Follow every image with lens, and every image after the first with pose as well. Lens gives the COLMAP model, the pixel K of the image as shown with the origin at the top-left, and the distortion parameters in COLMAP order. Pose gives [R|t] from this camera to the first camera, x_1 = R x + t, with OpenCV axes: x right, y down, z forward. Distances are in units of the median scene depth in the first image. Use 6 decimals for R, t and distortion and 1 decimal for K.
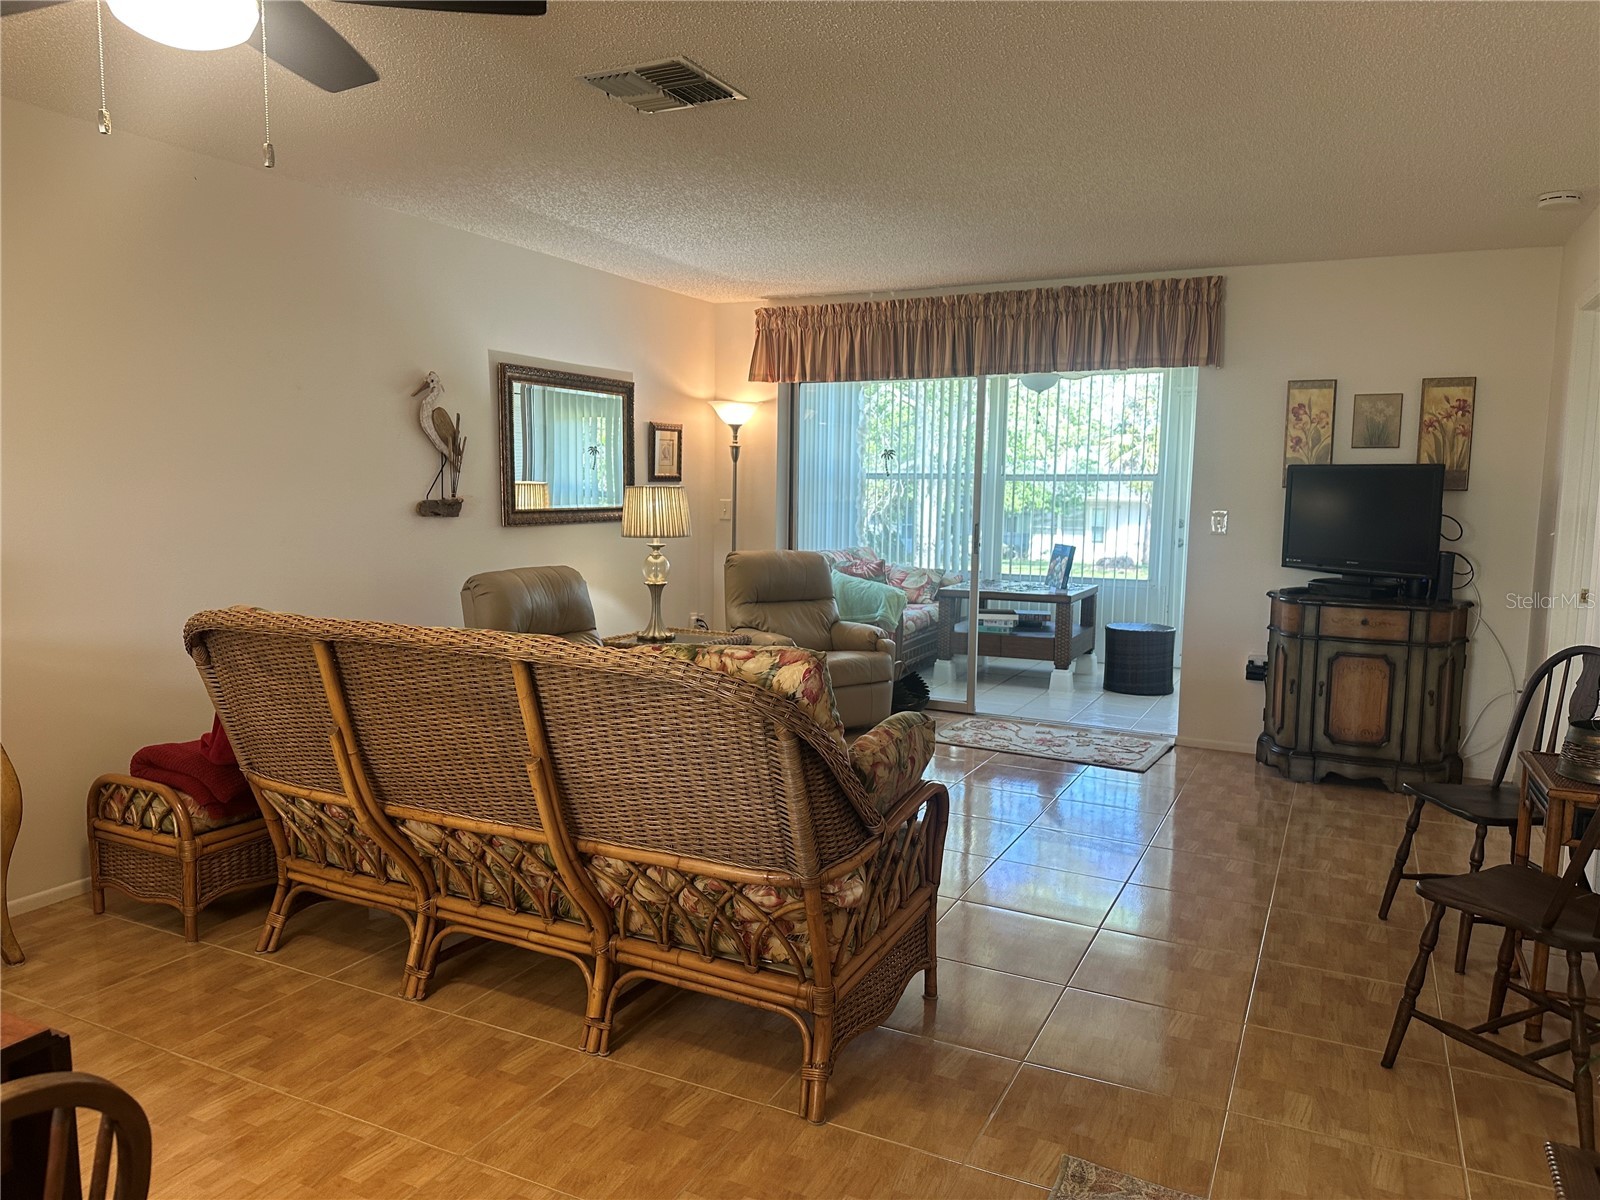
lens RADIAL K [[1115.3, 0, 790.8], [0, 1115.3, 615.5], [0, 0, 1]] dist [0.091122, -0.114130]
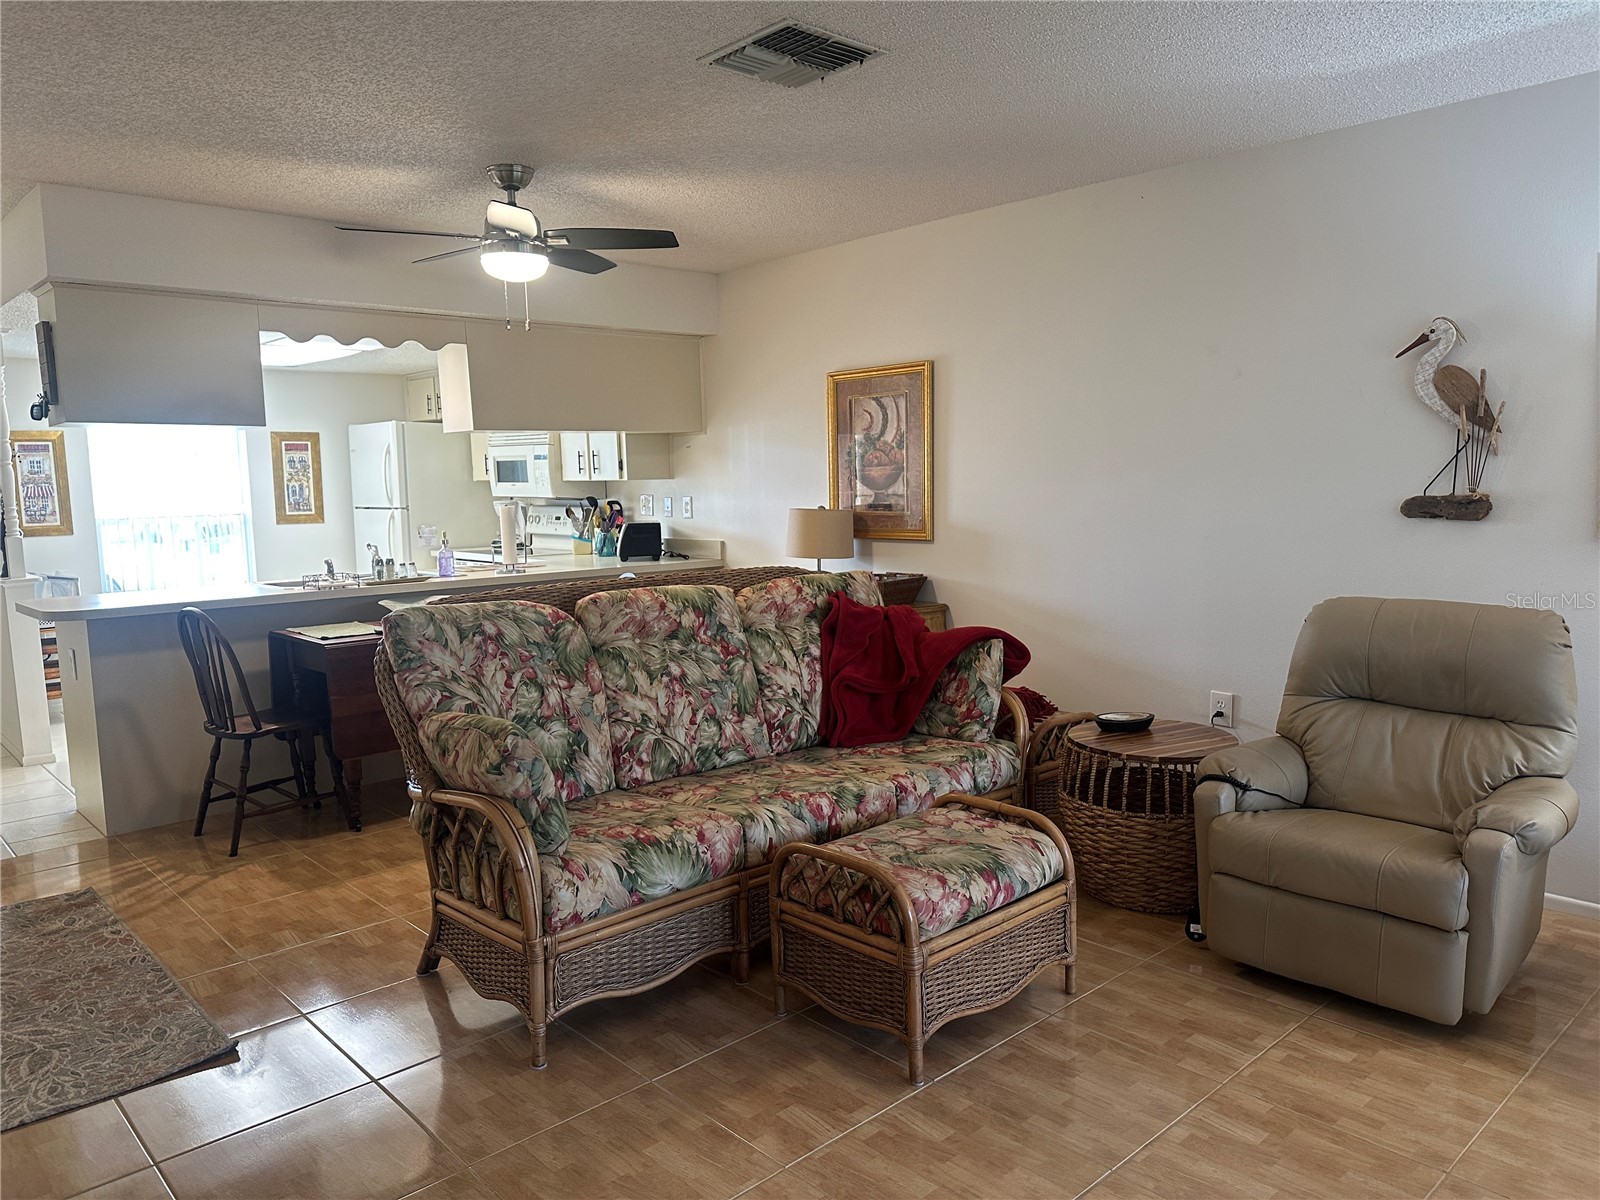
lens RADIAL K [[1115.3, 0, 790.4], [0, 1115.3, 608.7], [0, 0, 1]] dist [0.091122, -0.114130]
pose [[-0.352992, 0.104965, -0.929720, 0.496613], [-0.098014, 0.984071, 0.148315, -0.096217], [0.930478, 0.143479, -0.337082, 0.843201]]
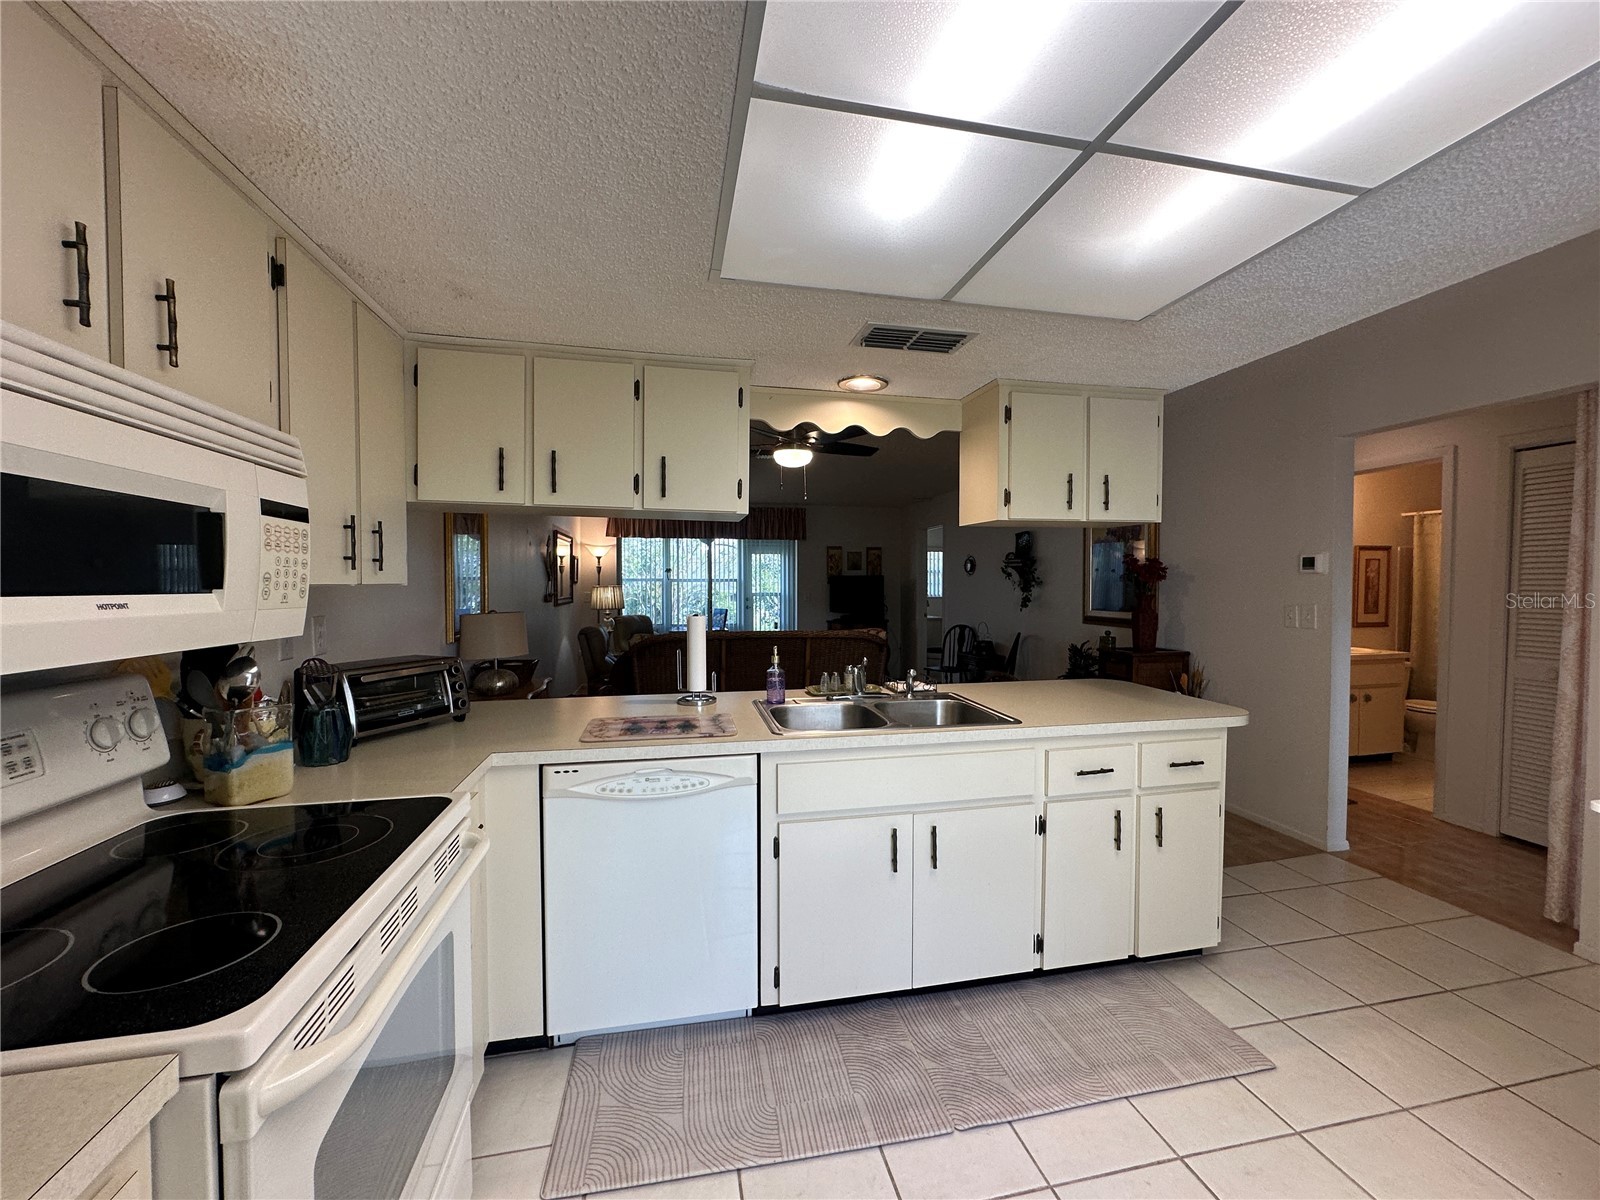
lens RADIAL K [[640.0, 0, 803.8], [0, 640.0, 601.6], [0, 0, 1]] dist [-0.001659, 0.000060]
pose [[0.780379, -0.030943, 0.624540, -0.669148], [0.084411, 0.994846, -0.056183, 0.017778], [-0.619583, 0.096562, 0.778969, -0.221451]]
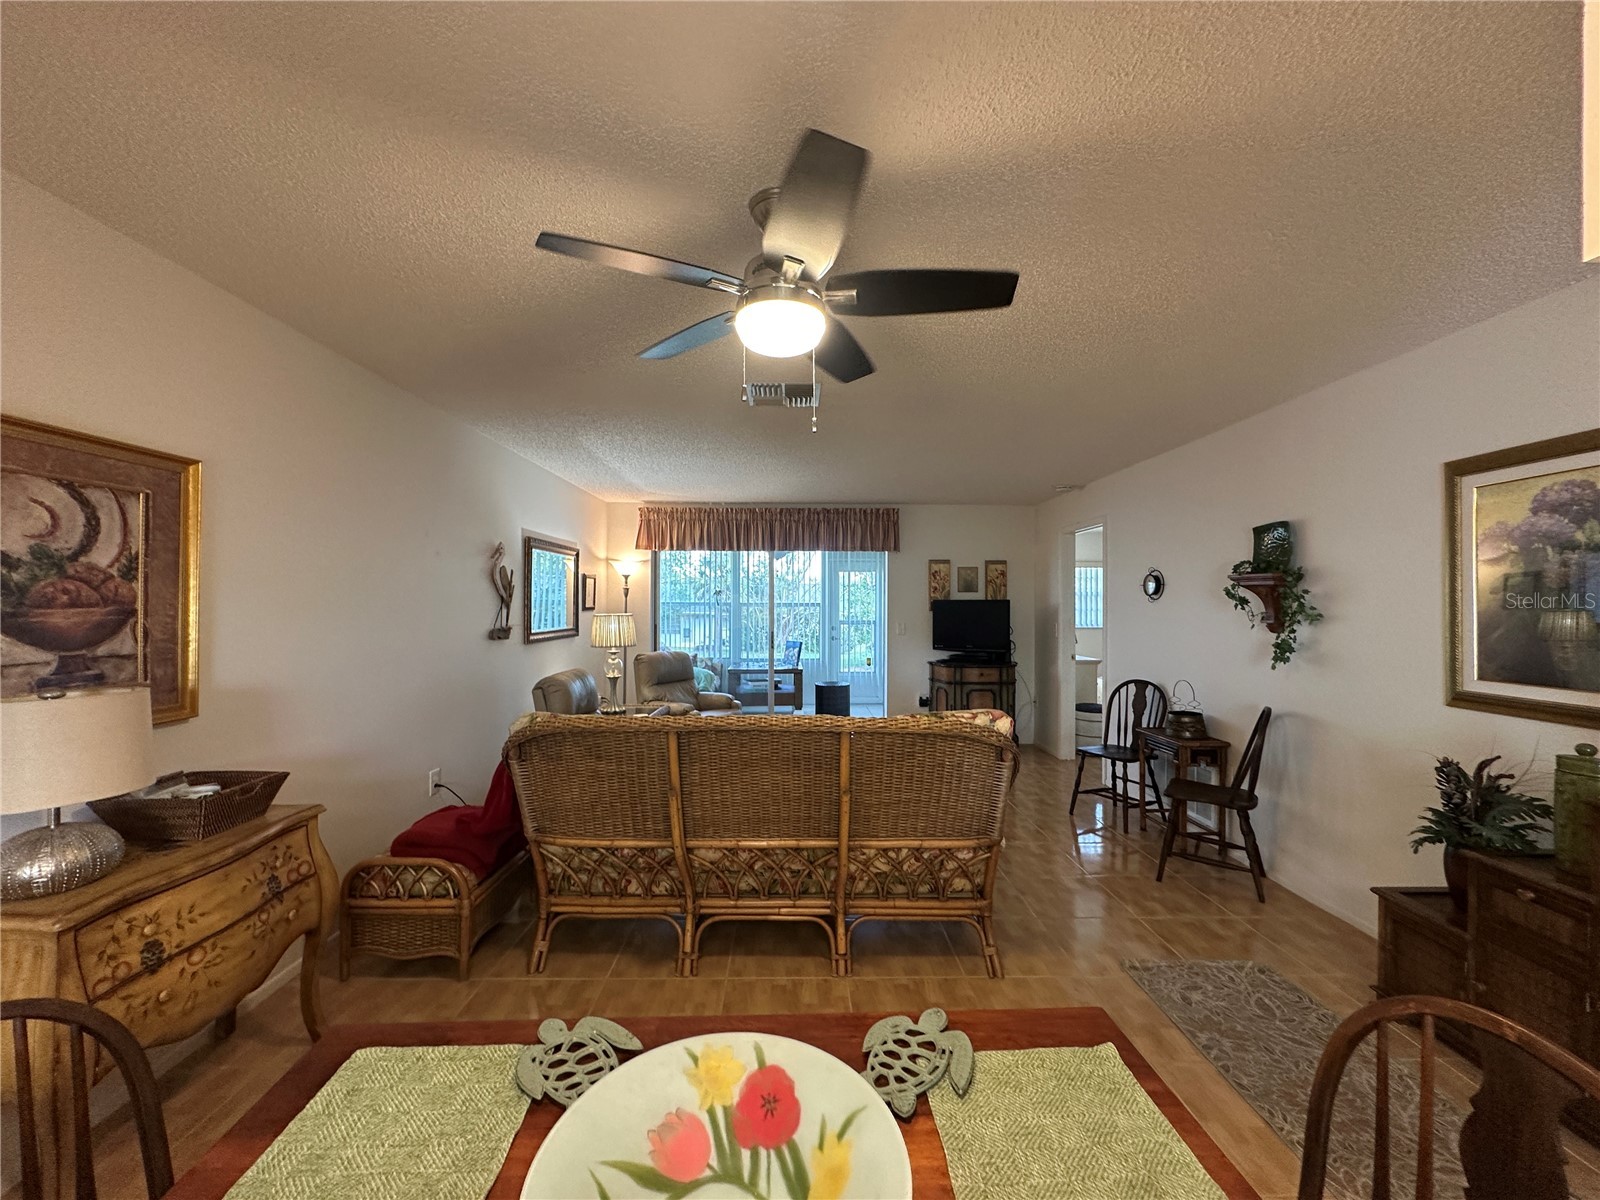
lens RADIAL K [[640.0, 0, 799.6], [0, 640.0, 603.6], [0, 0, 1]] dist [-0.001659, 0.000060]
pose [[0.887679, -0.009459, 0.460365, -0.339794], [0.062969, 0.992890, -0.101015, -0.025803], [-0.456136, 0.118658, 0.881964, 0.089380]]
